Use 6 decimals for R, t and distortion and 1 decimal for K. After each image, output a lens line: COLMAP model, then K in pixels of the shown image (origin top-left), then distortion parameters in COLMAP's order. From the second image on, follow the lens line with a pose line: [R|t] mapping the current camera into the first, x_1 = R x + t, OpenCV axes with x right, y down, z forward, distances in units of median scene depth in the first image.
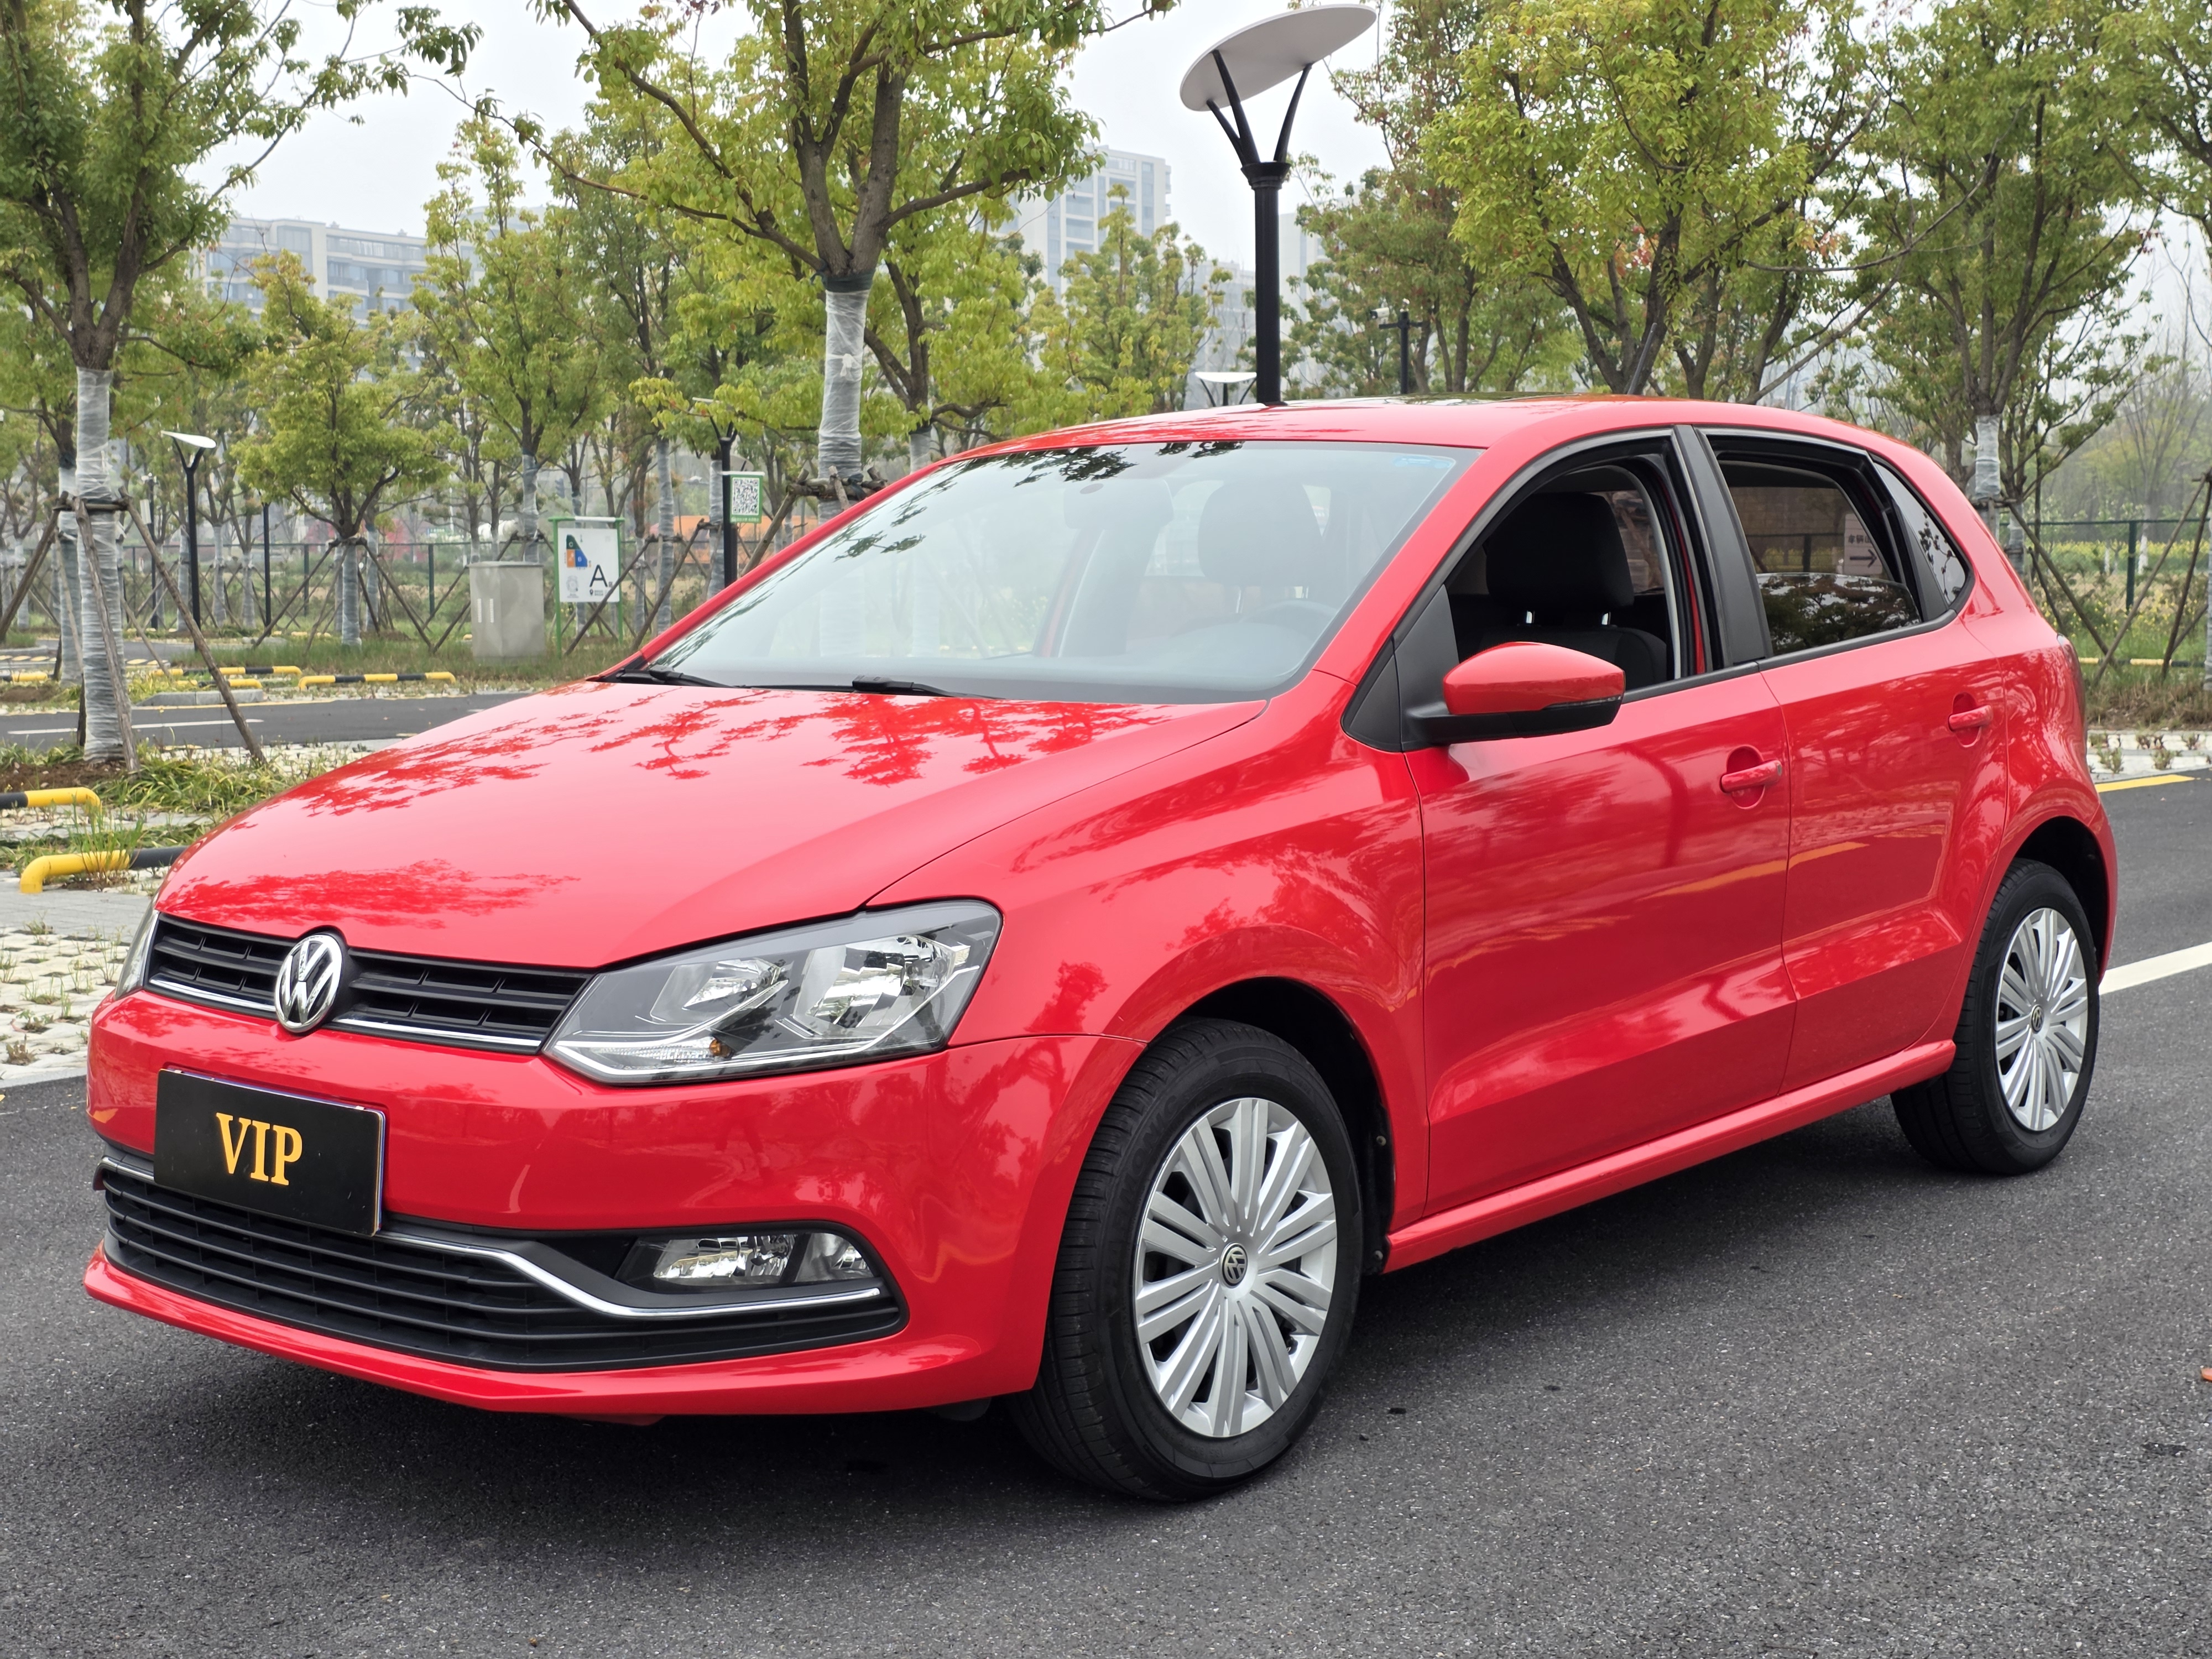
lens RADIAL K [[2902.0, 0, 1106.0], [0, 2902.0, 829.5], [0, 0, 1]] dist [0.099790, -0.124479]
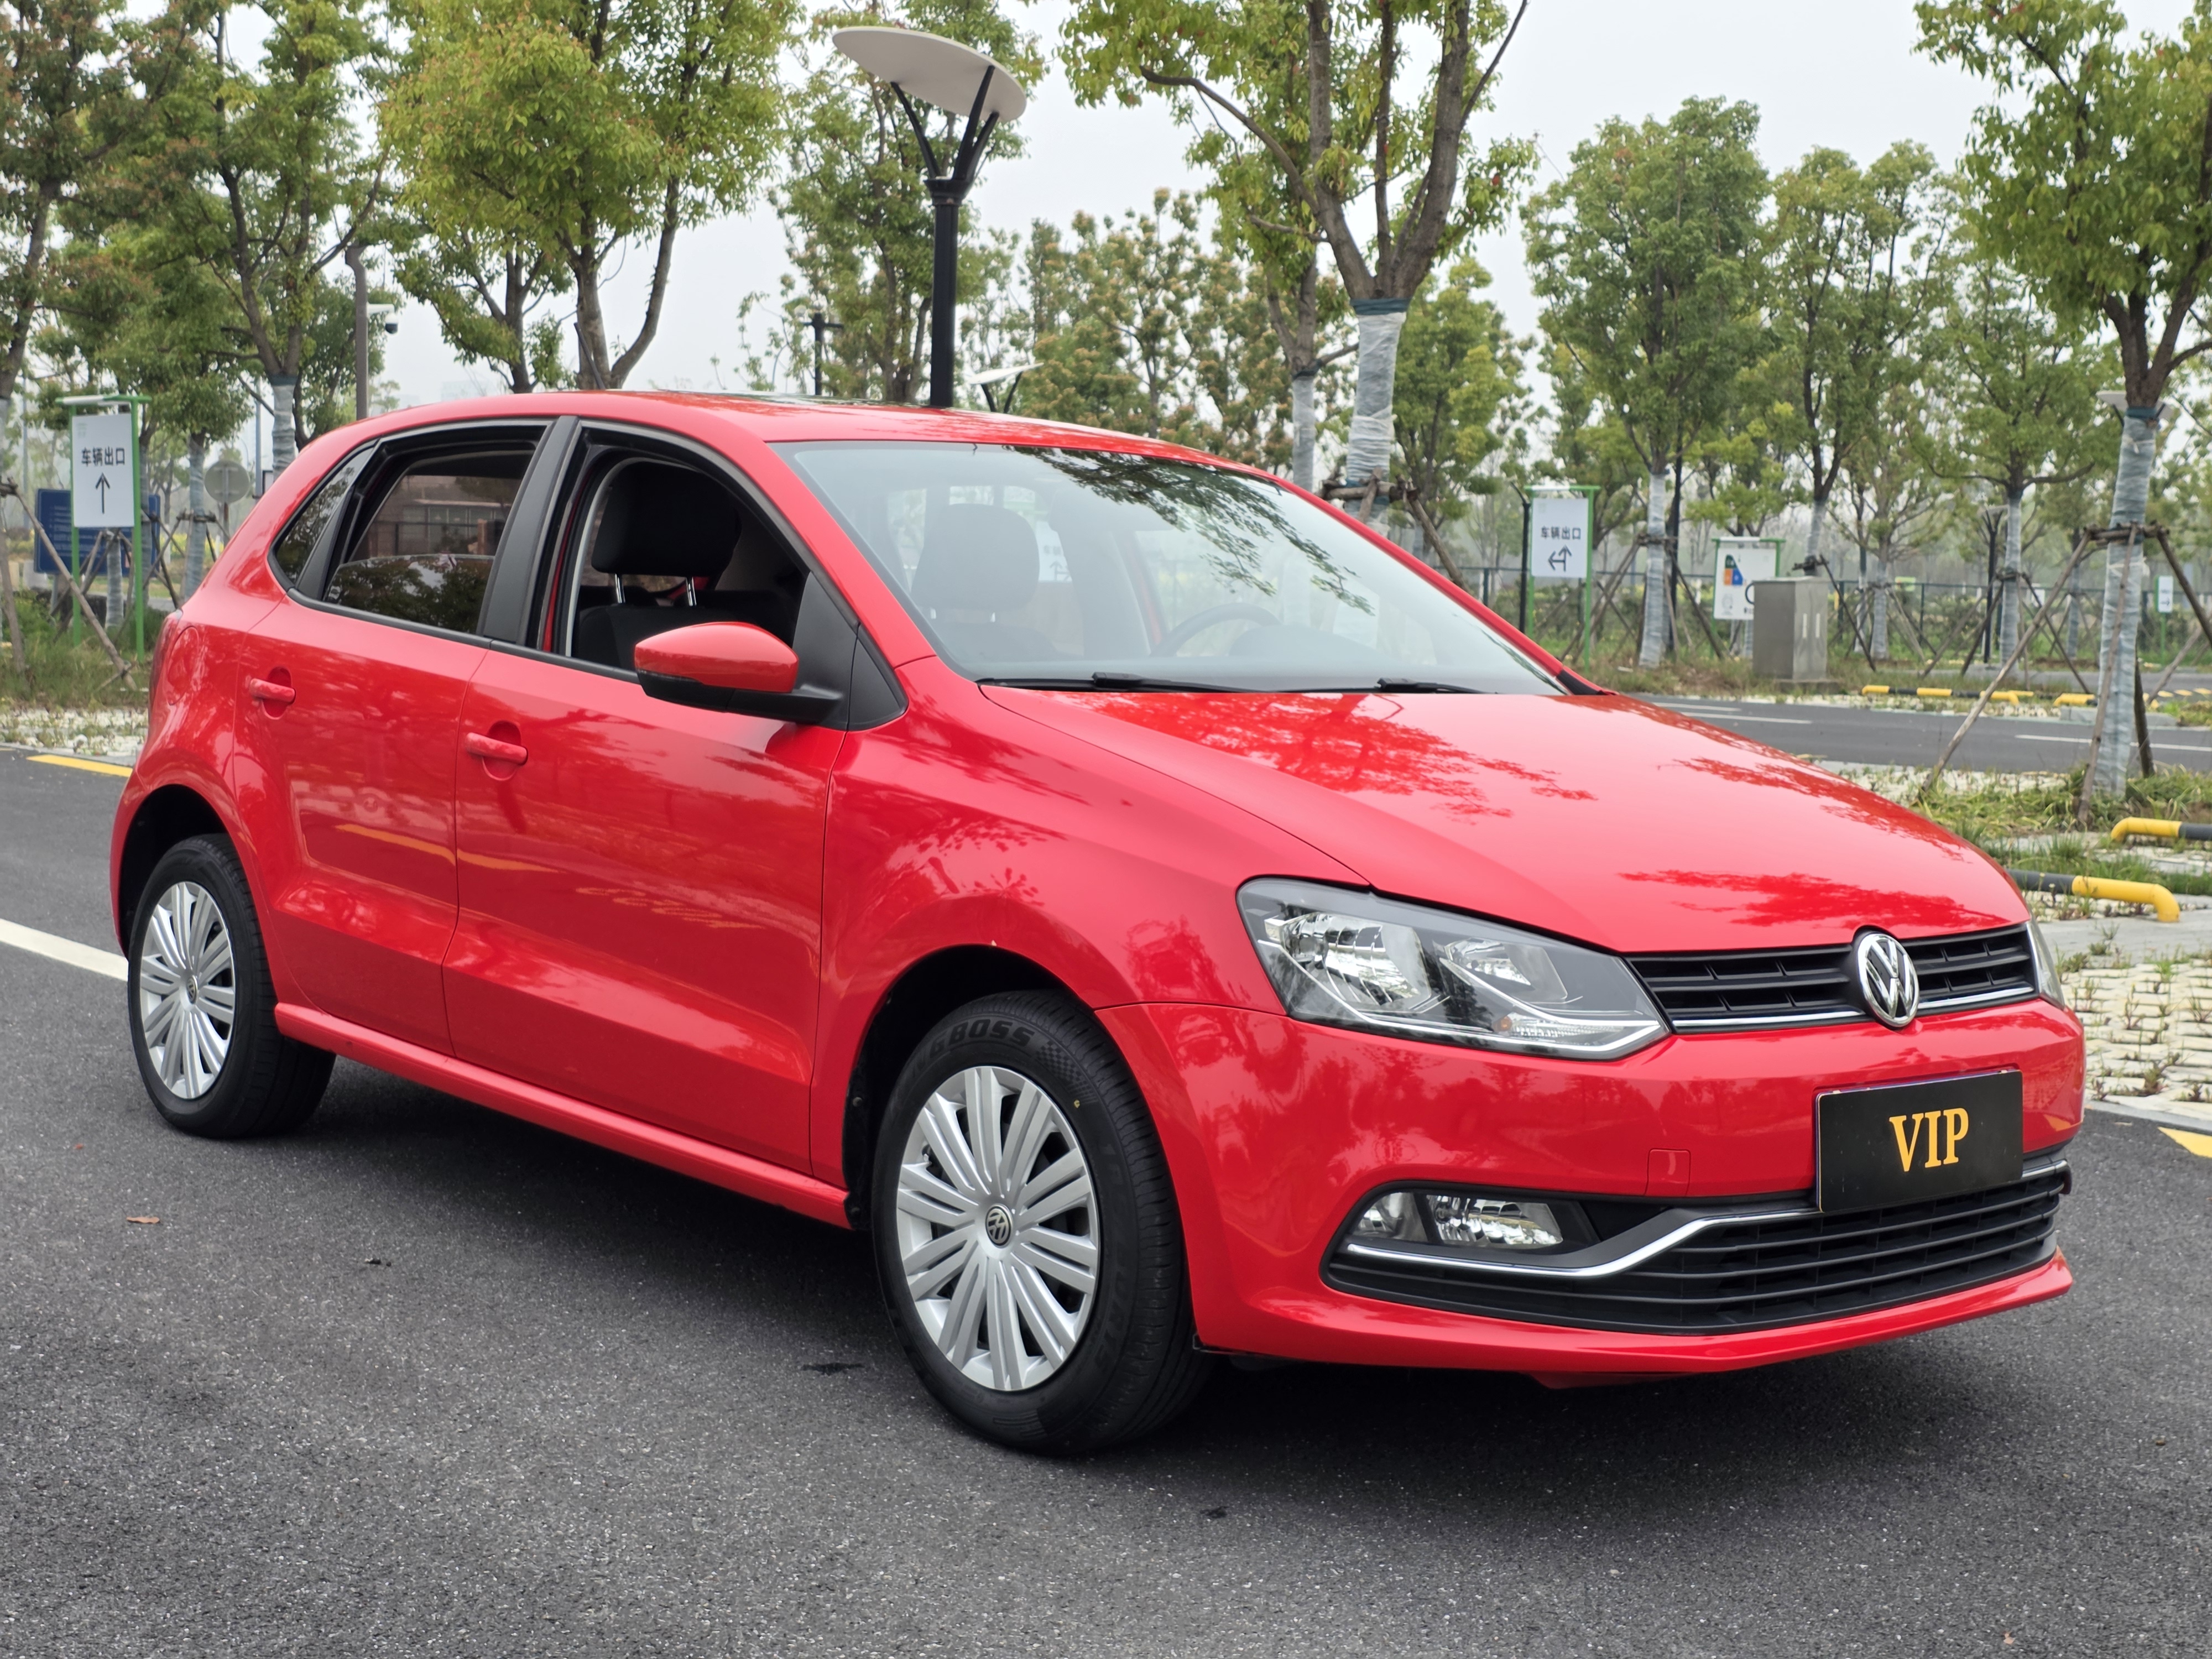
lens RADIAL K [[2902.0, 0, 1106.0], [0, 2902.0, 829.5], [0, 0, 1]] dist [0.099790, -0.124479]
pose [[0.164822, -0.066403, 0.984086, -1.359680], [0.050186, 0.997003, 0.058869, -0.078473], [-0.985046, 0.039685, 0.167661, 1.102381]]
